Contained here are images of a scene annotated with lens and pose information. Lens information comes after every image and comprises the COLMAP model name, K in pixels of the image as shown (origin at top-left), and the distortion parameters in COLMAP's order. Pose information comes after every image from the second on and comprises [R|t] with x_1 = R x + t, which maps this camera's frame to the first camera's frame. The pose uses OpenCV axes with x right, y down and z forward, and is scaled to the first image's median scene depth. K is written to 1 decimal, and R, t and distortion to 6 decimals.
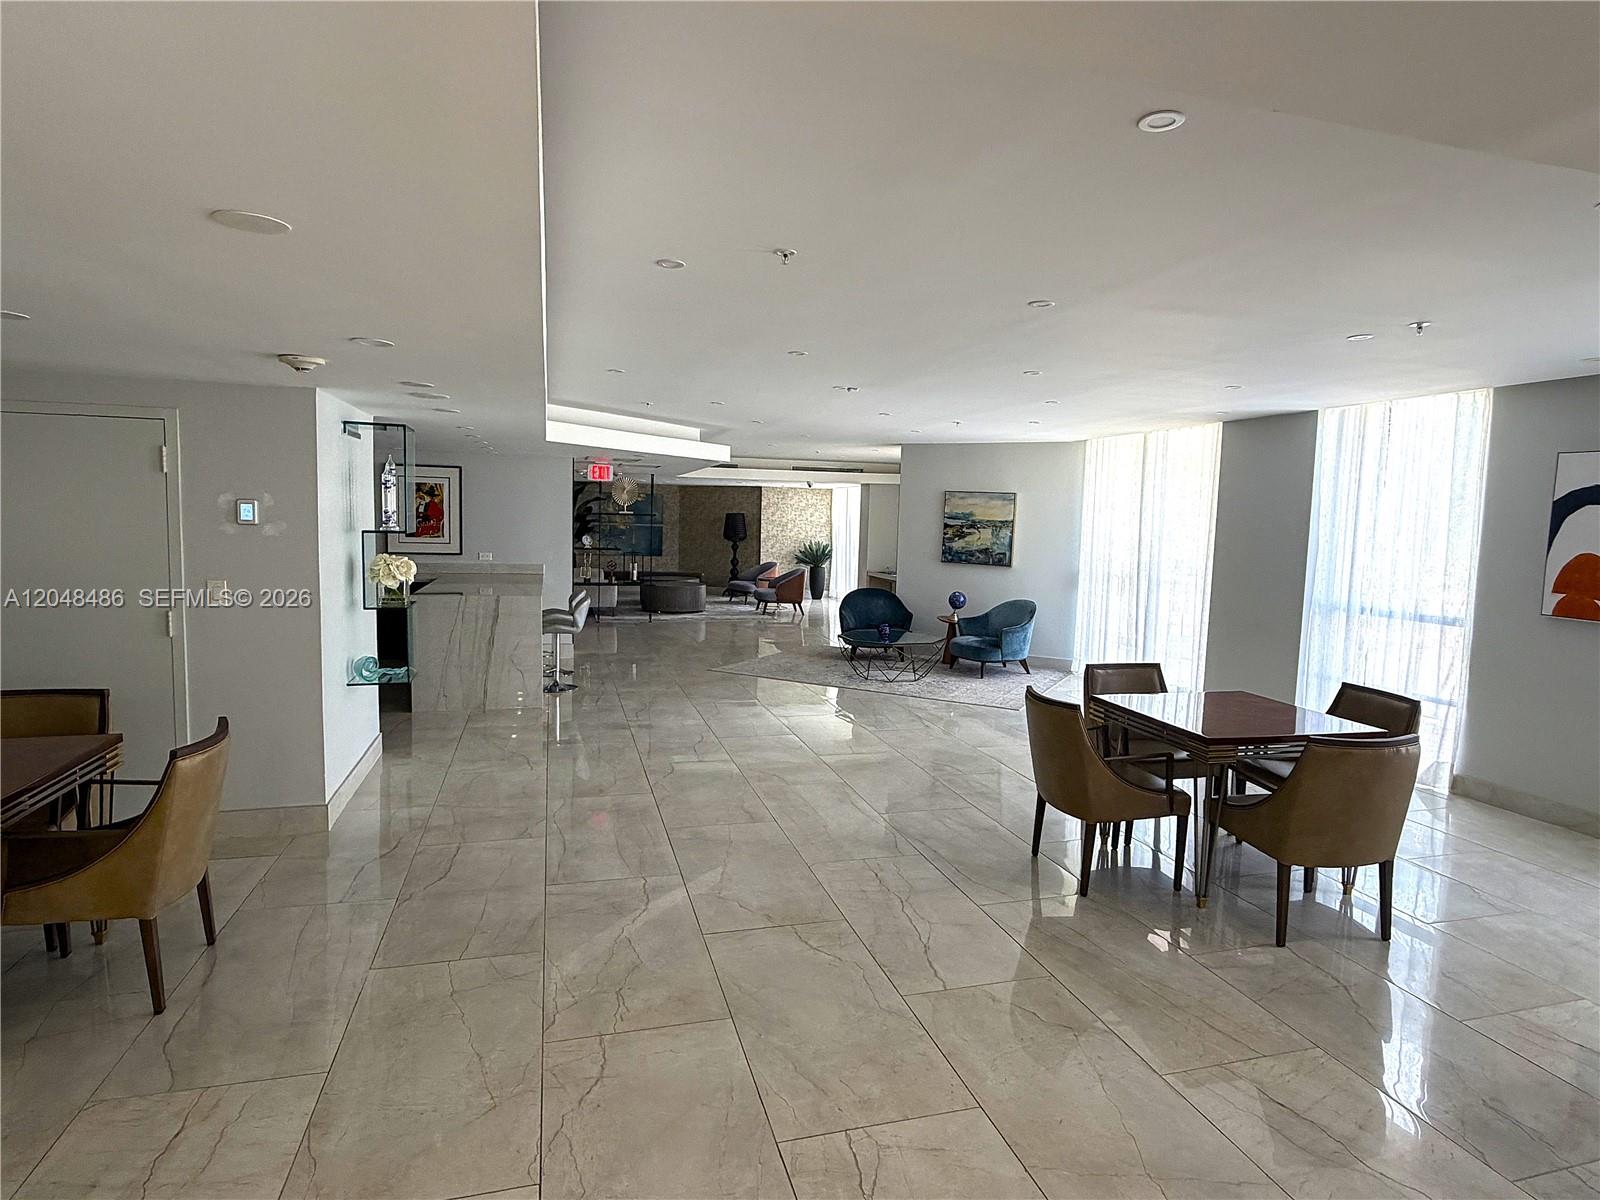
lens RADIAL K [[884.9, 0, 799.1], [0, 884.9, 594.2], [0, 0, 1]] dist [0.001577, 0.000457]
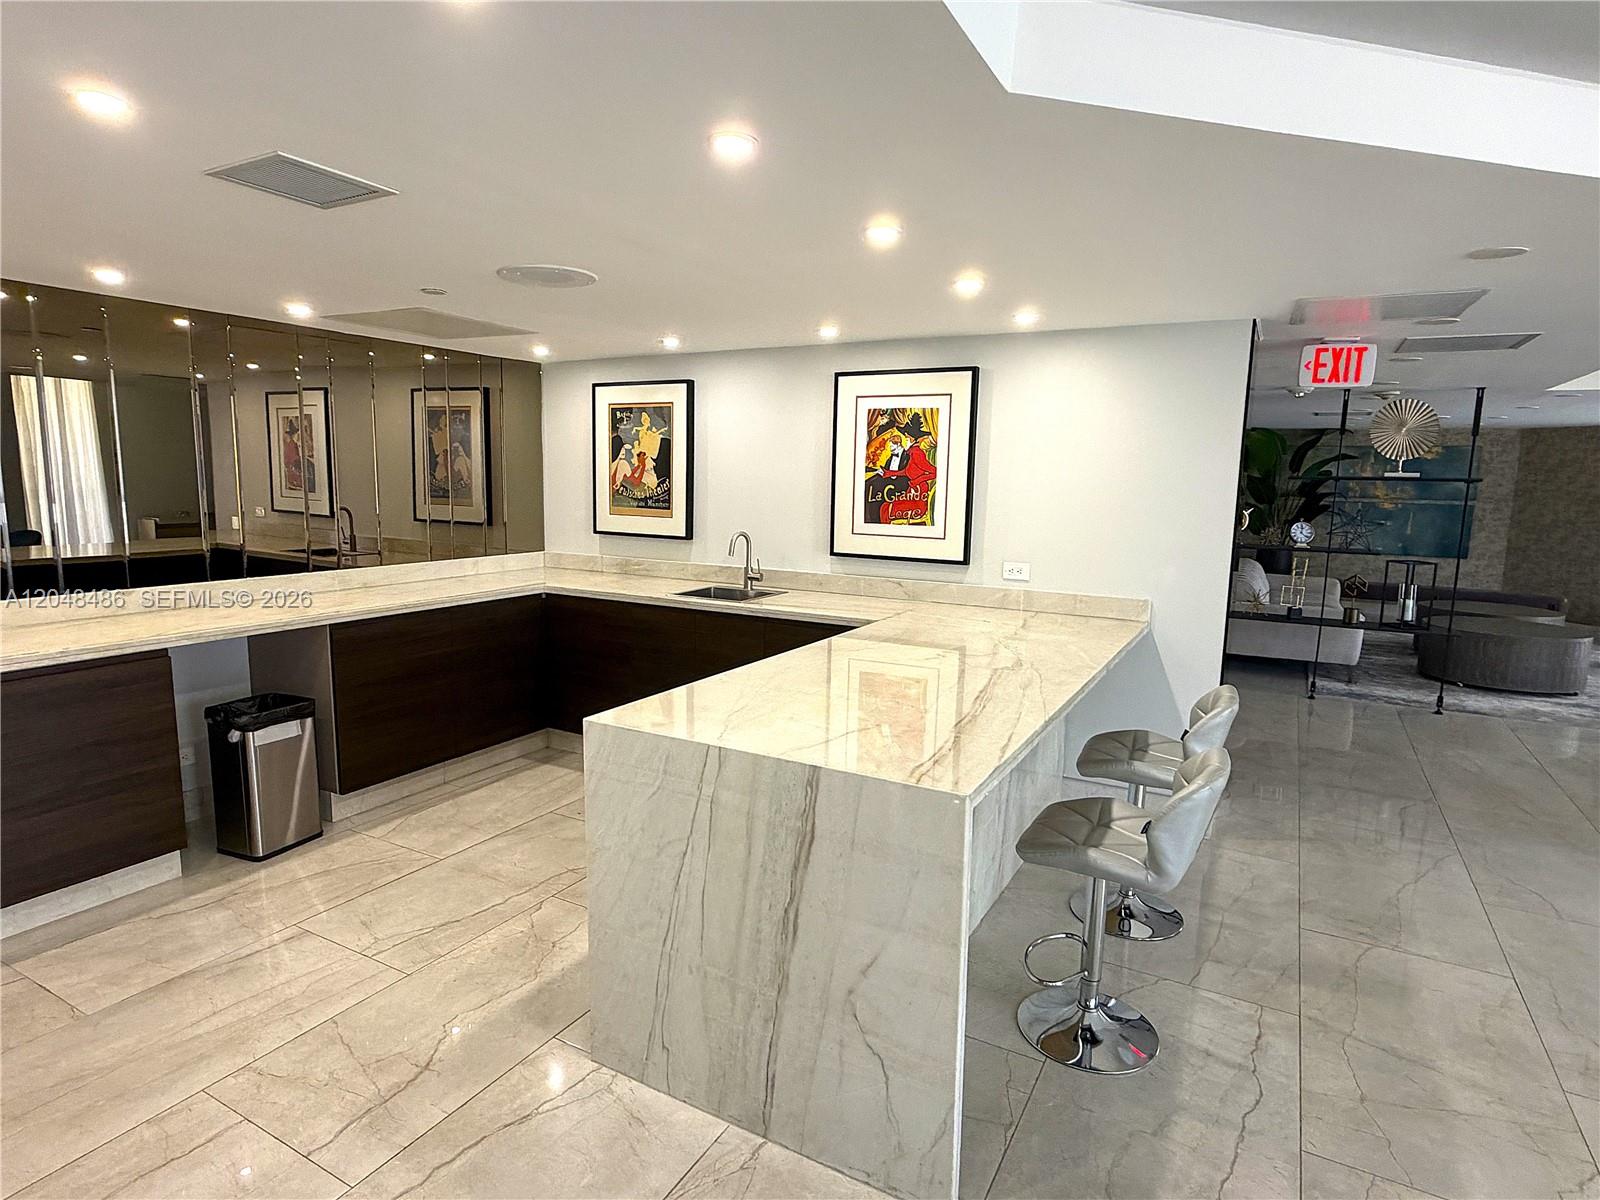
lens RADIAL K [[884.9, 0, 798.4], [0, 884.9, 597.2], [0, 0, 1]] dist [0.001577, 0.000457]
pose [[0.710183, 0.085797, -0.698769, -0.079584], [-0.063401, 0.996308, 0.057892, -0.031316], [0.701156, 0.003189, 0.713001, 0.395891]]
